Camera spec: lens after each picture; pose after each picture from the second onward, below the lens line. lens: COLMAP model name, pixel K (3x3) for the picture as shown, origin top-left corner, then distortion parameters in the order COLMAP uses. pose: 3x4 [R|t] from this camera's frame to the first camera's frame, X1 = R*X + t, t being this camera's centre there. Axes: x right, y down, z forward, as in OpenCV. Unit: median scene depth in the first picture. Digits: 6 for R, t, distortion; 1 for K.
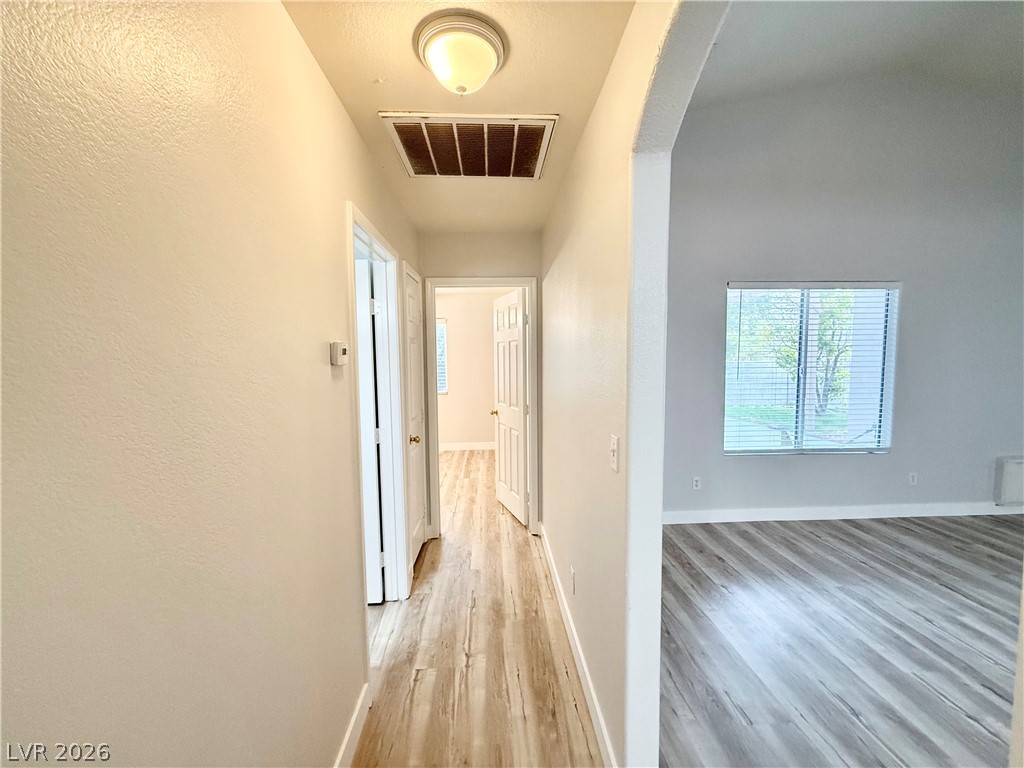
lens RADIAL K [[409.3, 0, 510.7], [0, 409.3, 384.8], [0, 0, 1]] dist [0.001077, 0.000147]
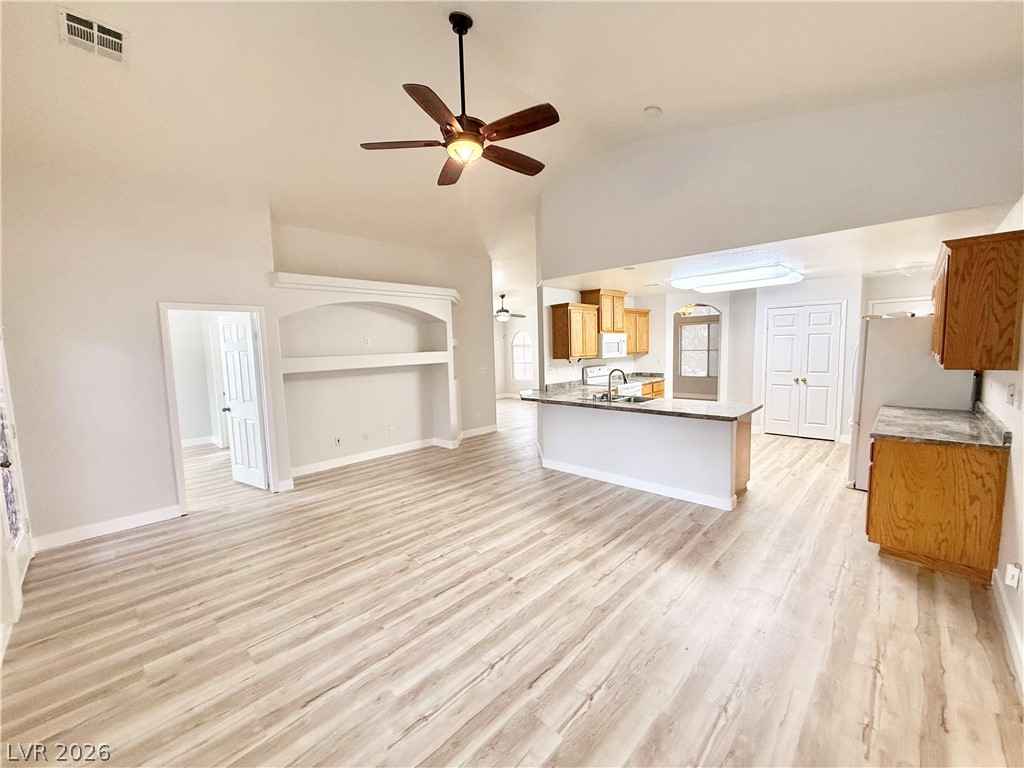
lens RADIAL K [[409.3, 0, 510.7], [0, 409.3, 384.8], [0, 0, 1]] dist [0.001077, 0.000147]
pose [[-0.675798, -0.040460, 0.735976, 0.266545], [0.089930, 0.986507, 0.136810, -0.107823], [-0.731581, 0.158642, -0.663040, 0.965699]]
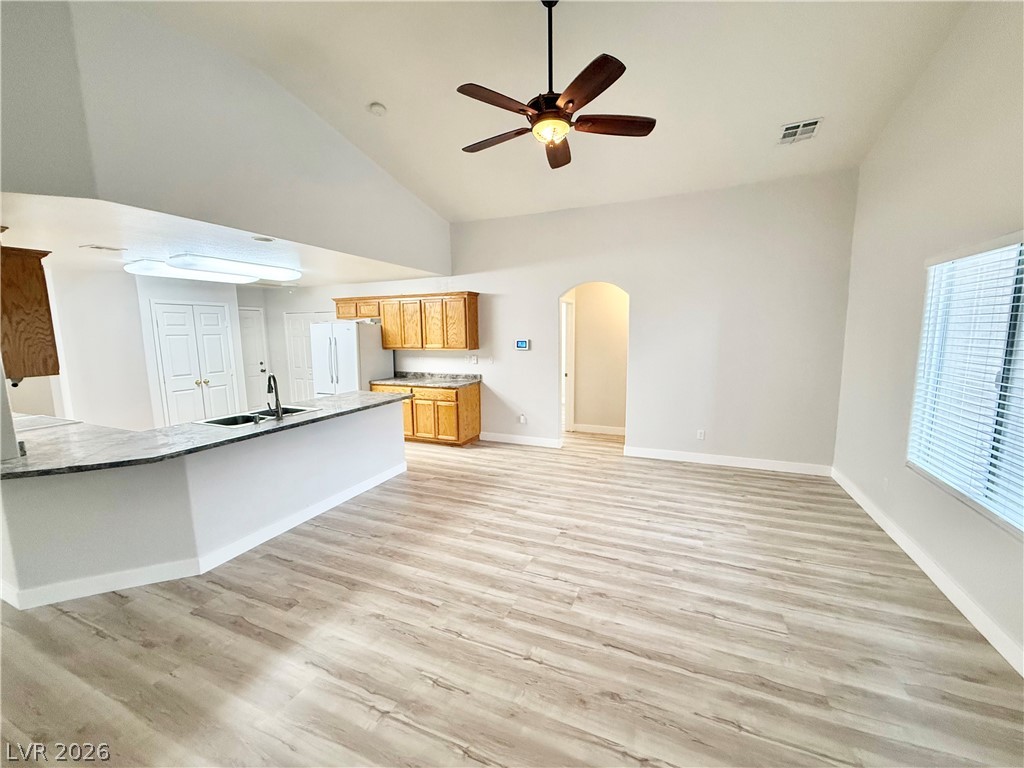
lens RADIAL K [[409.3, 0, 510.7], [0, 409.3, 384.8], [0, 0, 1]] dist [0.001077, 0.000147]
pose [[-0.449859, 0.134133, -0.882970, 1.895545], [-0.045956, 0.983871, 0.172875, -0.117831], [0.891917, 0.118347, -0.436439, 0.728020]]
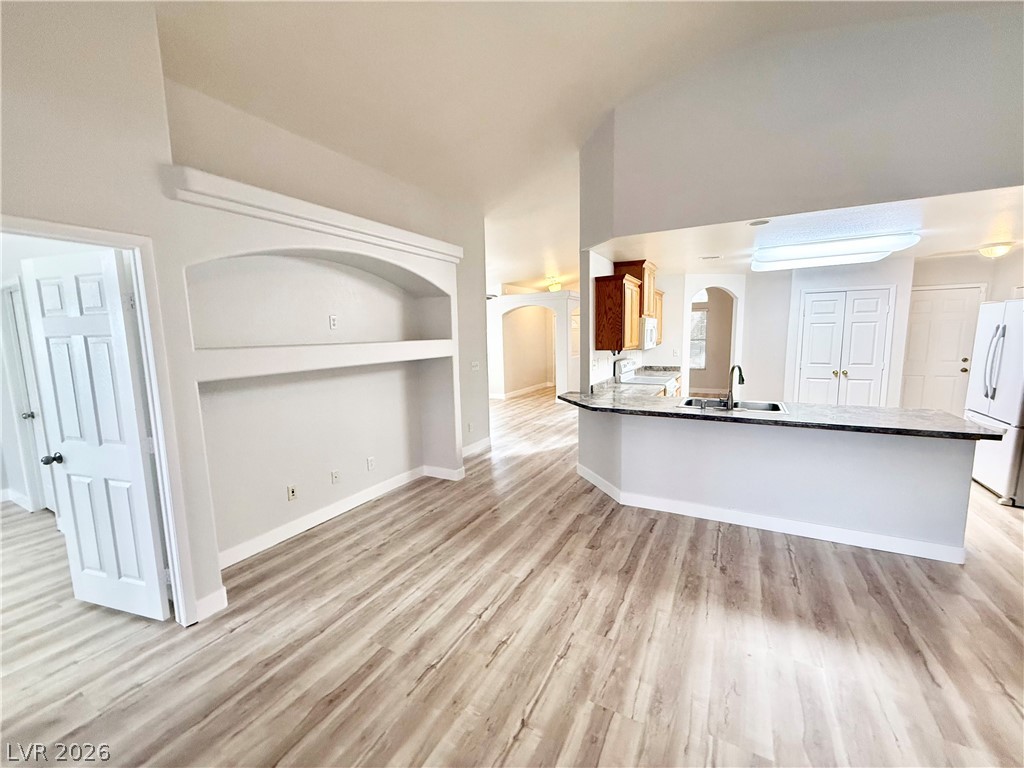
lens RADIAL K [[411.3, 0, 510.8], [0, 411.3, 383.9], [0, 0, 1]] dist [0.001721, 0.000269]
pose [[-0.848312, -0.037274, 0.528182, 1.089956], [0.068135, 0.981542, 0.178699, -0.108761], [-0.525094, 0.187580, -0.830114, 0.894905]]
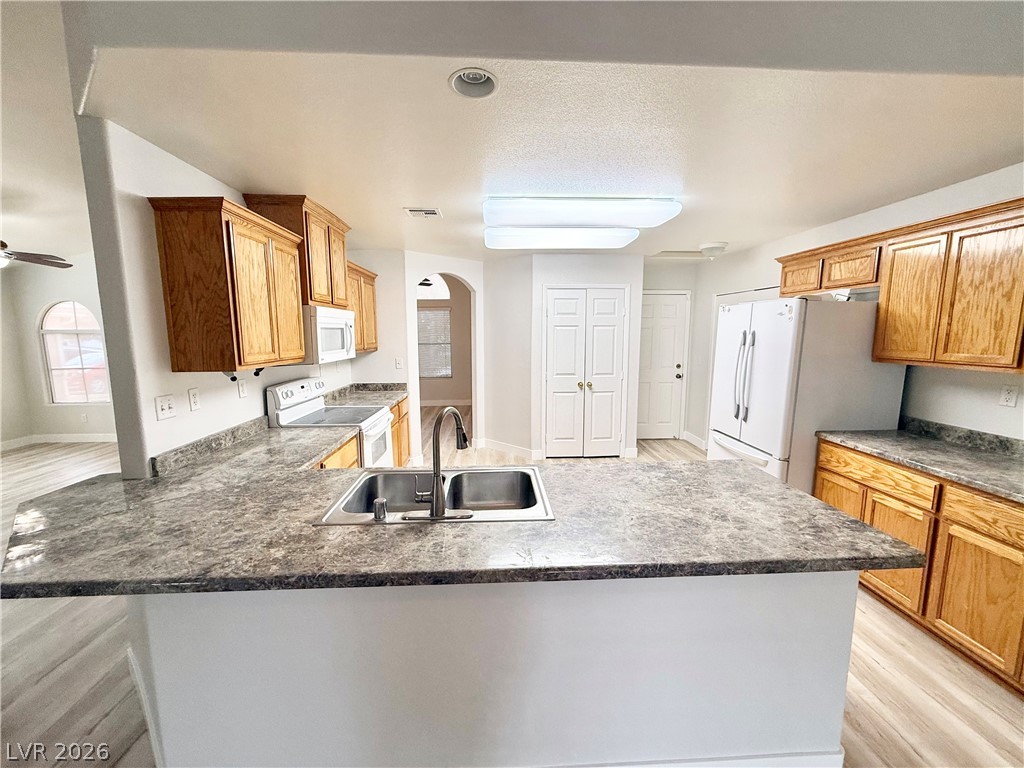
lens RADIAL K [[409.3, 0, 510.7], [0, 409.3, 384.8], [0, 0, 1]] dist [0.001077, 0.000147]
pose [[-0.999889, 0.012265, 0.008467, 1.083678], [0.013715, 0.979570, 0.200636, -0.042030], [-0.005833, 0.200730, -0.979629, 0.083050]]
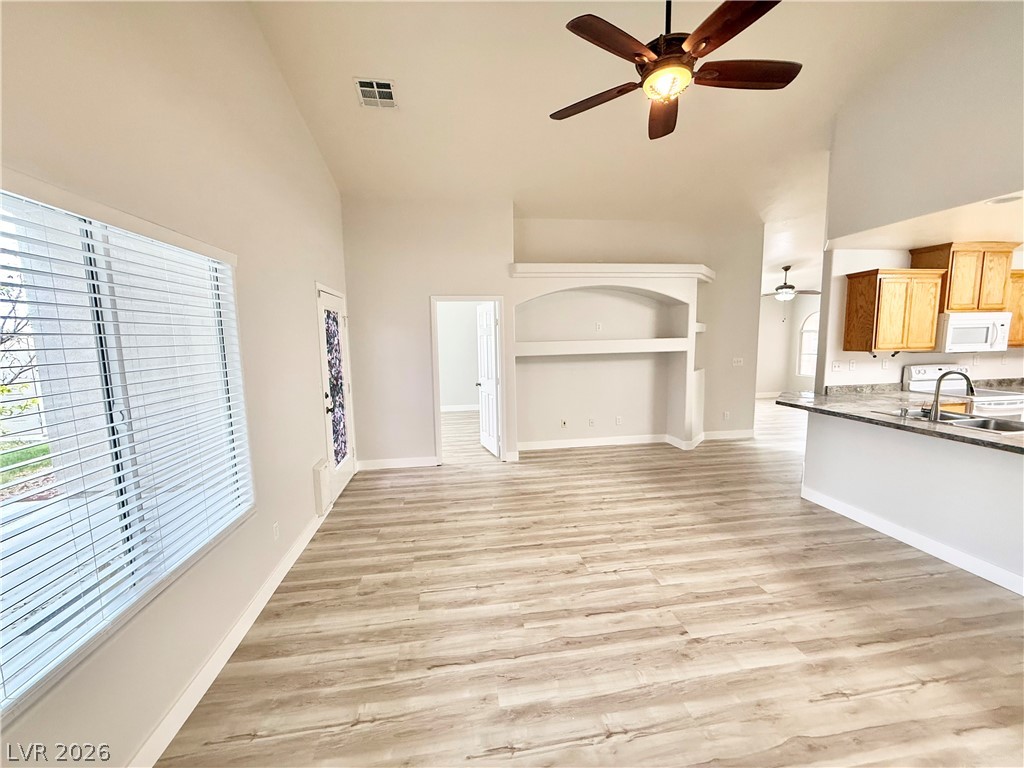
lens RADIAL K [[409.3, 0, 510.7], [0, 409.3, 384.8], [0, 0, 1]] dist [0.001077, 0.000147]
pose [[-0.094233, -0.103122, 0.990195, 0.288830], [0.093481, 0.989310, 0.111926, -0.090875], [-0.991152, 0.103111, -0.083586, 0.741567]]
